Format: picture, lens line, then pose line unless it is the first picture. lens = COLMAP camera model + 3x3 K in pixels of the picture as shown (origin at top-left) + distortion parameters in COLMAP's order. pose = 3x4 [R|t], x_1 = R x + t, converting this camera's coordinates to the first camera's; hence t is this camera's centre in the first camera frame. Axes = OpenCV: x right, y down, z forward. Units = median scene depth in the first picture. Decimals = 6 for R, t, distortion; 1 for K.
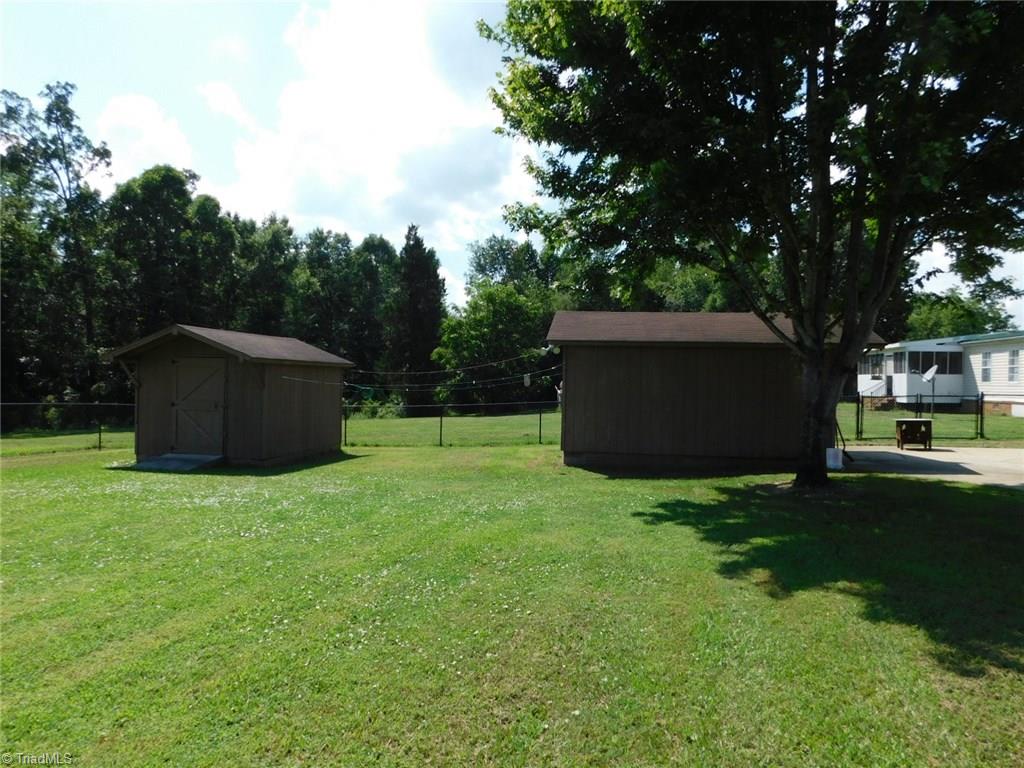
lens RADIAL K [[680.4, 0, 512.0], [0, 680.4, 384.0], [0, 0, 1]] dist [-0.073295, 0.059346]
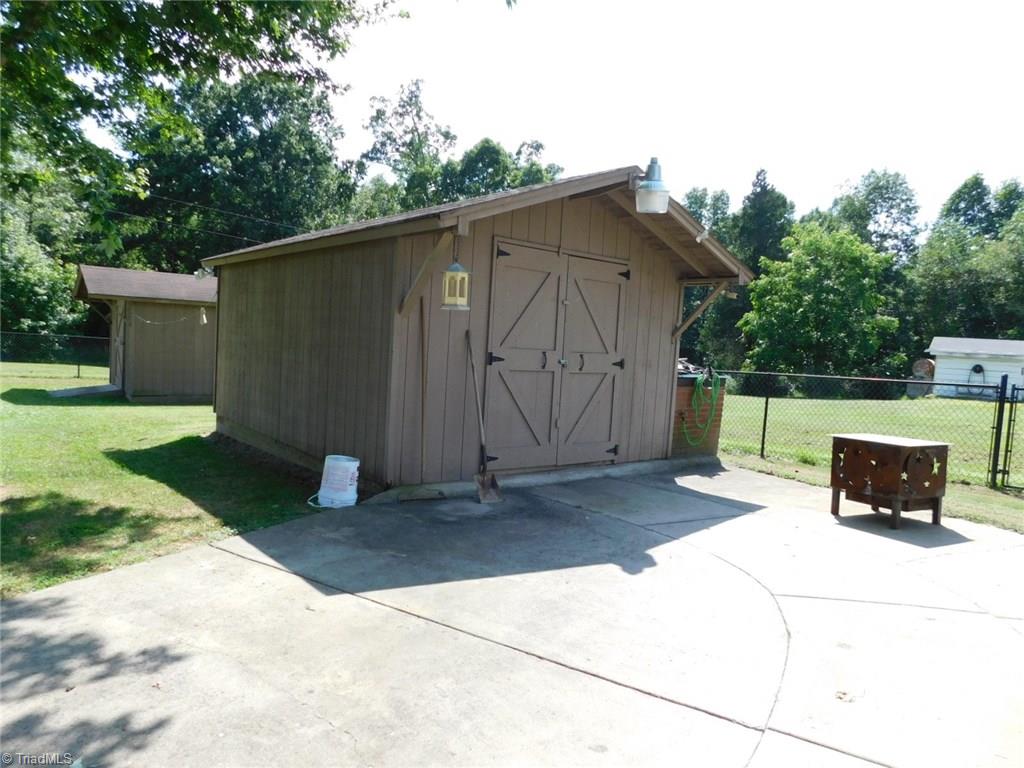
lens RADIAL K [[680.4, 0, 512.0], [0, 680.4, 384.0], [0, 0, 1]] dist [-0.073295, 0.059346]
pose [[0.743892, 0.076213, -0.663939, 0.312730], [-0.053922, 0.997082, 0.054039, 0.006326], [0.666120, -0.004398, 0.745831, 0.267982]]
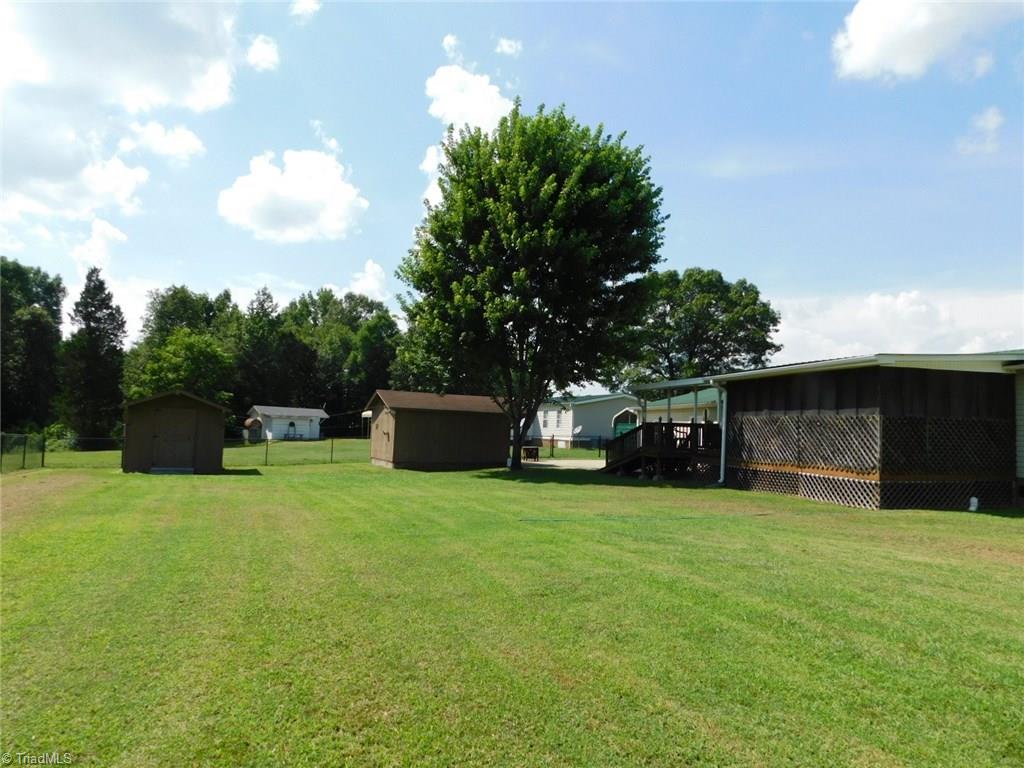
lens RADIAL K [[680.4, 0, 512.0], [0, 680.4, 384.0], [0, 0, 1]] dist [-0.073295, 0.059346]
pose [[0.823313, 0.051335, 0.565261, -0.299431], [-0.019981, 0.997906, -0.061523, -0.005597], [-0.567236, 0.039358, 0.822614, -0.333857]]
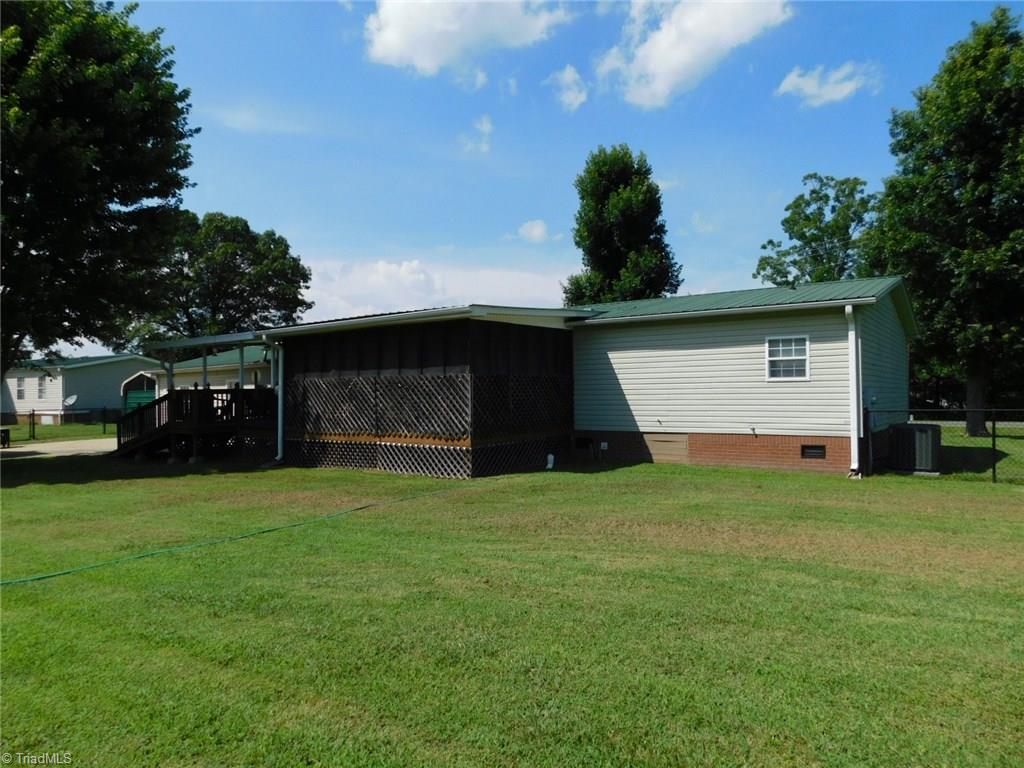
lens RADIAL K [[680.4, 0, 512.0], [0, 680.4, 384.0], [0, 0, 1]] dist [-0.073295, 0.059346]
pose [[0.280300, -0.004902, 0.959900, -0.230284], [0.022086, 0.999755, -0.001344, -0.009669], [-0.959658, 0.021577, 0.280339, -0.247874]]
